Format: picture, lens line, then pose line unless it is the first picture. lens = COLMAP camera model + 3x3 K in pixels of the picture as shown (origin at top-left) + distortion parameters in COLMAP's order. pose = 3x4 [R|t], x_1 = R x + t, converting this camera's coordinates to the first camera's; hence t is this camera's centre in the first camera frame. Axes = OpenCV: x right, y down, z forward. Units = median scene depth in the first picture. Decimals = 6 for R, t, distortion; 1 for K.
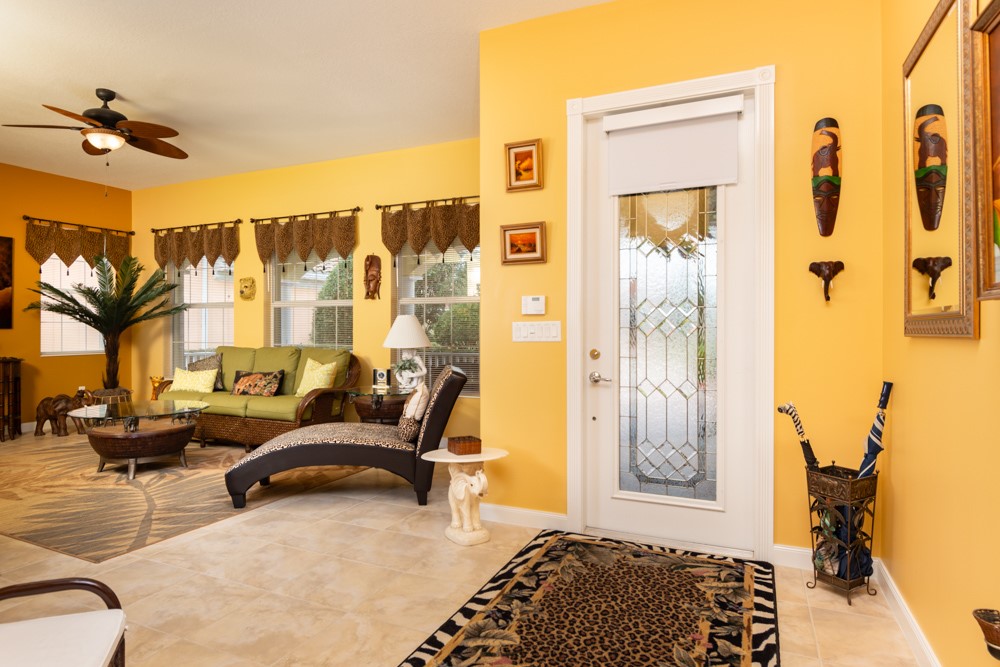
lens RADIAL K [[561.2, 0, 485.9], [0, 561.2, 332.7], [0, 0, 1]] dist [-0.007854, -0.004690]
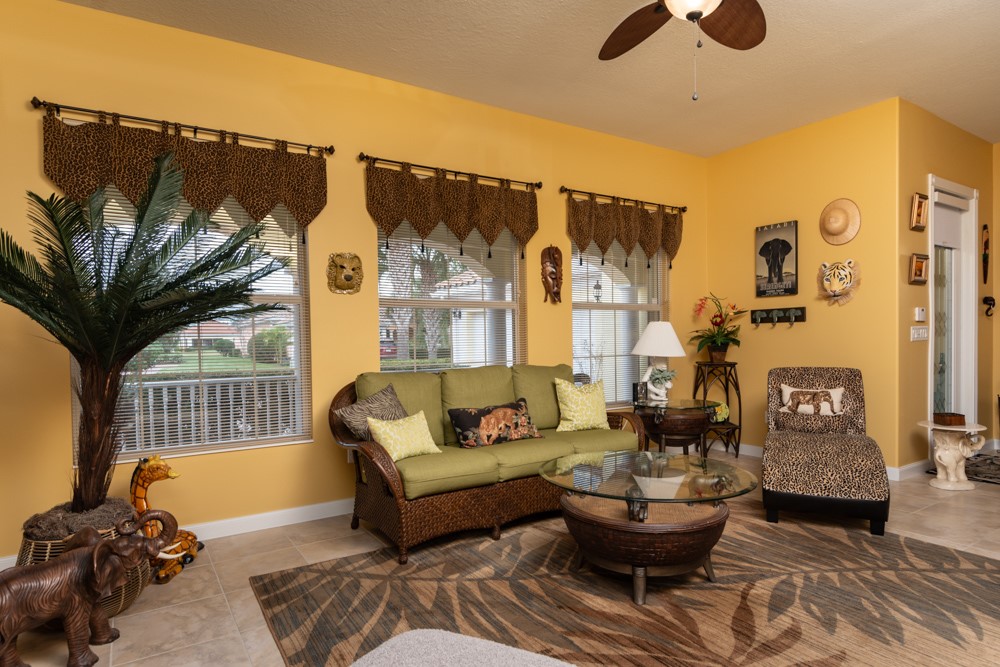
lens RADIAL K [[561.2, 0, 490.7], [0, 561.2, 356.8], [0, 0, 1]] dist [-0.007854, -0.004690]
pose [[0.557312, -0.032072, 0.829683, -0.928865], [0.027776, 0.999415, 0.019976, 0.000324], [-0.829838, 0.011912, 0.557877, 0.629999]]
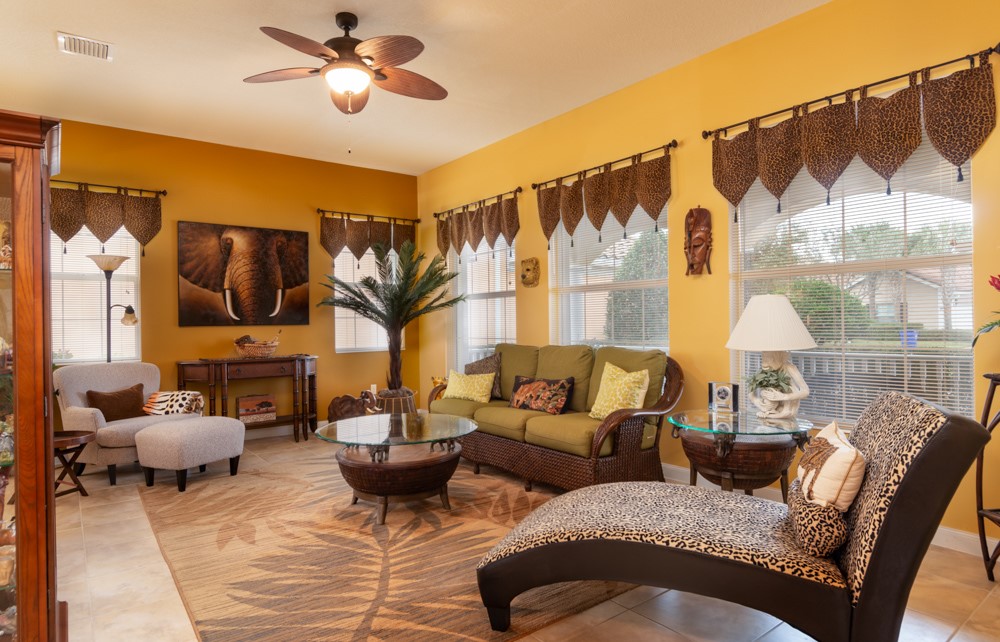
lens RADIAL K [[558.6, 0, 497.5], [0, 558.6, 325.7], [0, 0, 1]] dist [-0.004938, -0.001229]
pose [[0.883852, -0.010779, -0.467643, -0.103965], [0.011807, 0.999930, -0.000733, -0.001516], [0.467618, -0.004873, 0.883917, 0.302171]]
